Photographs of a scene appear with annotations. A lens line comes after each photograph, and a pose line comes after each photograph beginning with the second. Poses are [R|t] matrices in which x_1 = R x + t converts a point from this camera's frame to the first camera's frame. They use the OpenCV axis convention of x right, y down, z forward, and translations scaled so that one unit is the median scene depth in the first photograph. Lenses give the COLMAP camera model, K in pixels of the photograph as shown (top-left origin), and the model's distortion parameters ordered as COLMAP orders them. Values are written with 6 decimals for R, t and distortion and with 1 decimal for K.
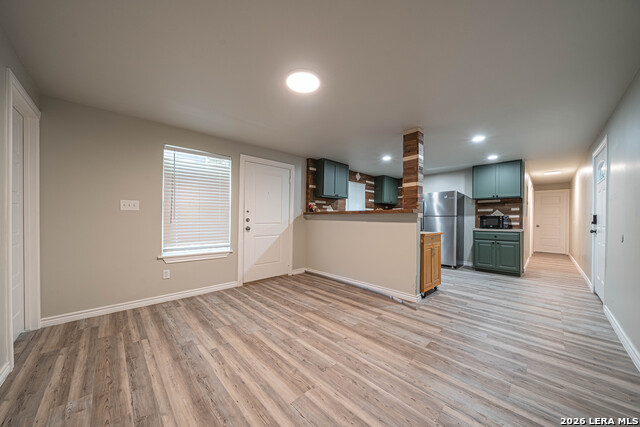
lens RADIAL K [[219.0, 0, 314.2], [0, 219.0, 217.5], [0, 0, 1]] dist [-0.002306, -0.000409]
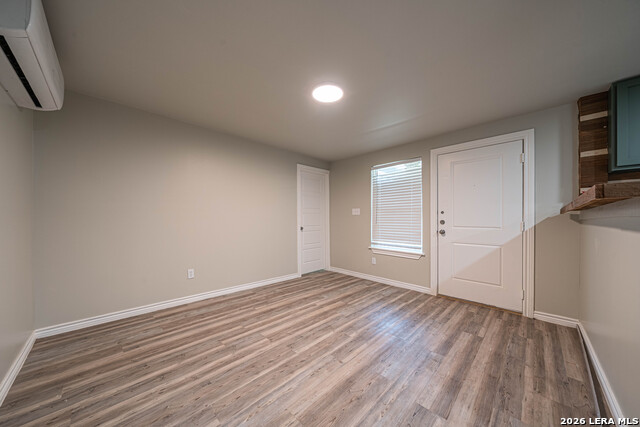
lens RADIAL K [[219.0, 0, 319.2], [0, 219.0, 218.3], [0, 0, 1]] dist [-0.002306, -0.000409]
pose [[0.034192, -0.008287, -0.999381, 0.695436], [-0.003047, 0.999960, -0.008396, 0.006848], [0.999411, 0.003332, 0.034165, 0.628120]]
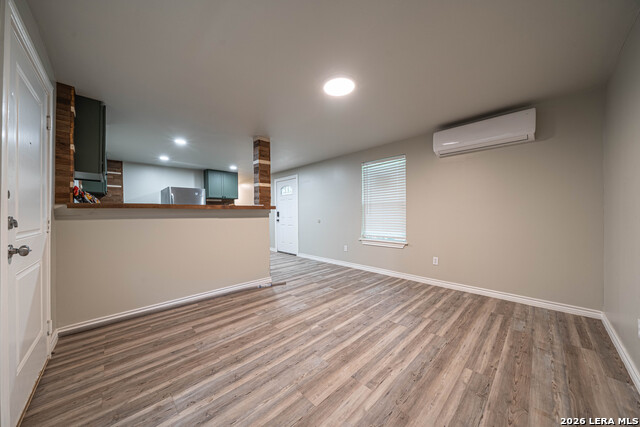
lens RADIAL K [[219.0, 0, 319.2], [0, 219.0, 214.8], [0, 0, 1]] dist [-0.002306, -0.000409]
pose [[-0.015528, -0.008621, 0.999842, -0.779308], [0.006668, 0.999940, 0.008725, 0.002078], [-0.999857, 0.006802, -0.015470, 0.761613]]
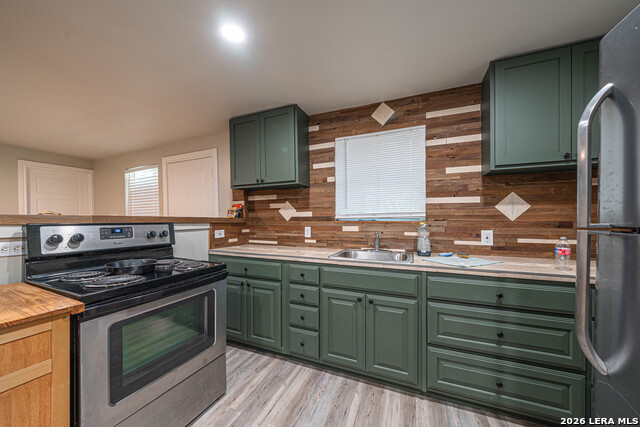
lens RADIAL K [[219.0, 0, 321.6], [0, 219.0, 218.3], [0, 0, 1]] dist [-0.002306, -0.000409]
pose [[0.422371, -0.013641, -0.906320, 0.975497], [0.010919, 0.999891, -0.009962, -0.021692], [0.906357, -0.005688, 0.422474, 1.518018]]
